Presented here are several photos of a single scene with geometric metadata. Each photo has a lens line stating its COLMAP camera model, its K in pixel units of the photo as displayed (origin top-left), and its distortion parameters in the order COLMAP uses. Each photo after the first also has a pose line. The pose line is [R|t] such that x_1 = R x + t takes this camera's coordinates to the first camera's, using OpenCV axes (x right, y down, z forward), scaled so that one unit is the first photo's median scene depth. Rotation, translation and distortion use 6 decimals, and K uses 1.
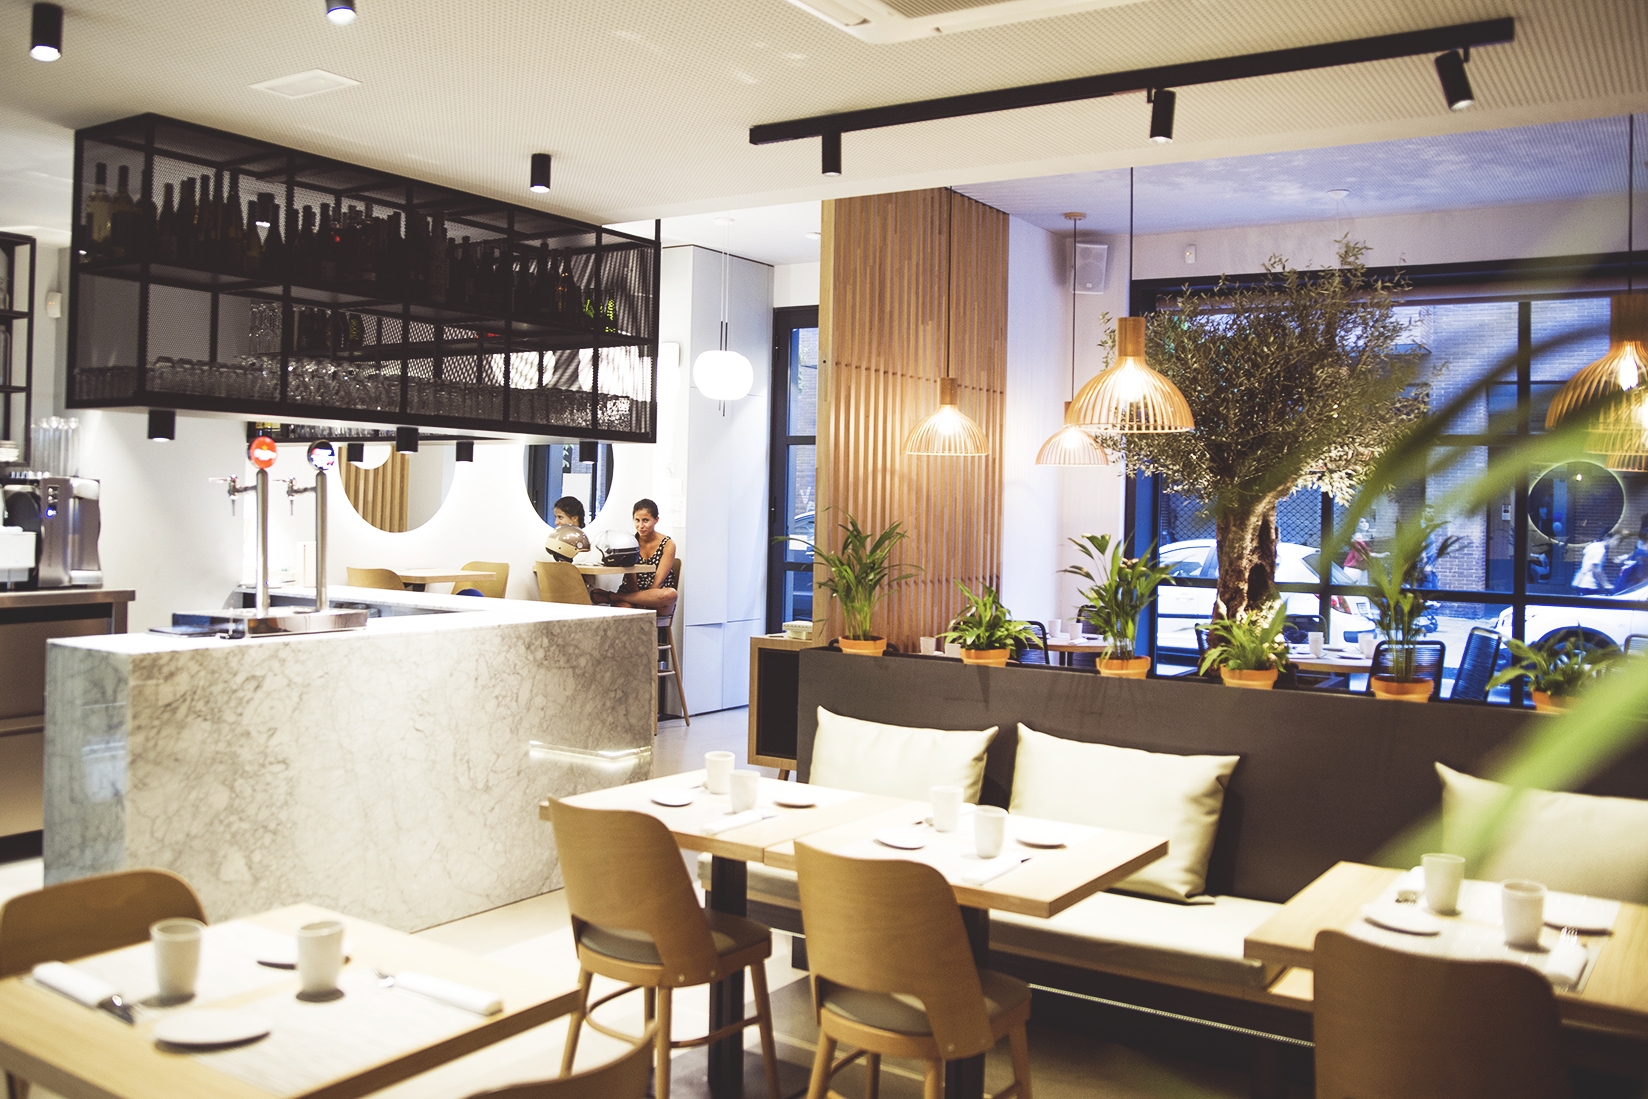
lens RADIAL K [[1428.6, 0, 824.0], [0, 1428.6, 549.5], [0, 0, 1]] dist [-0.002153, -0.268827]
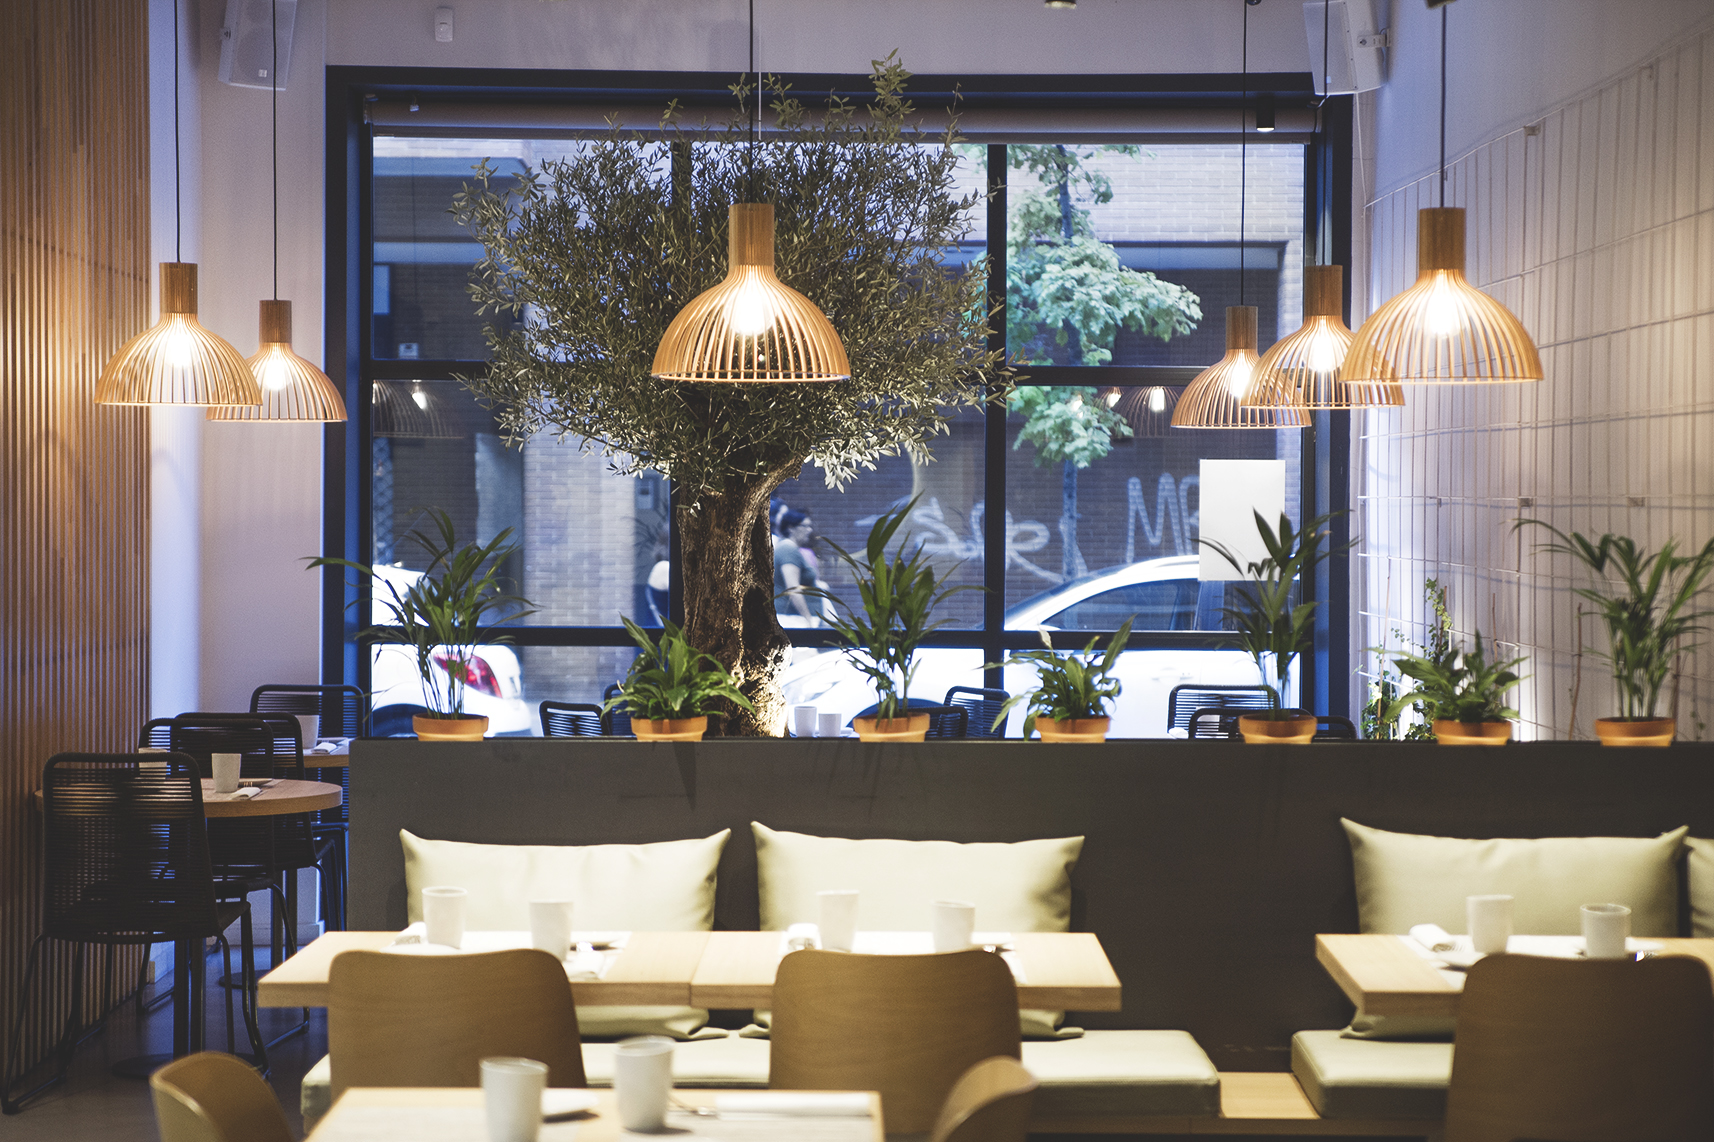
lens RADIAL K [[3331.9, 0, 857.0], [0, 3331.9, 571.0], [0, 0, 1]] dist [0.269687, -0.007358]
pose [[0.849934, -0.030940, 0.525979, -0.407936], [0.034452, 0.999401, 0.003117, -0.000134], [-0.525761, 0.015472, 0.850492, -0.233206]]
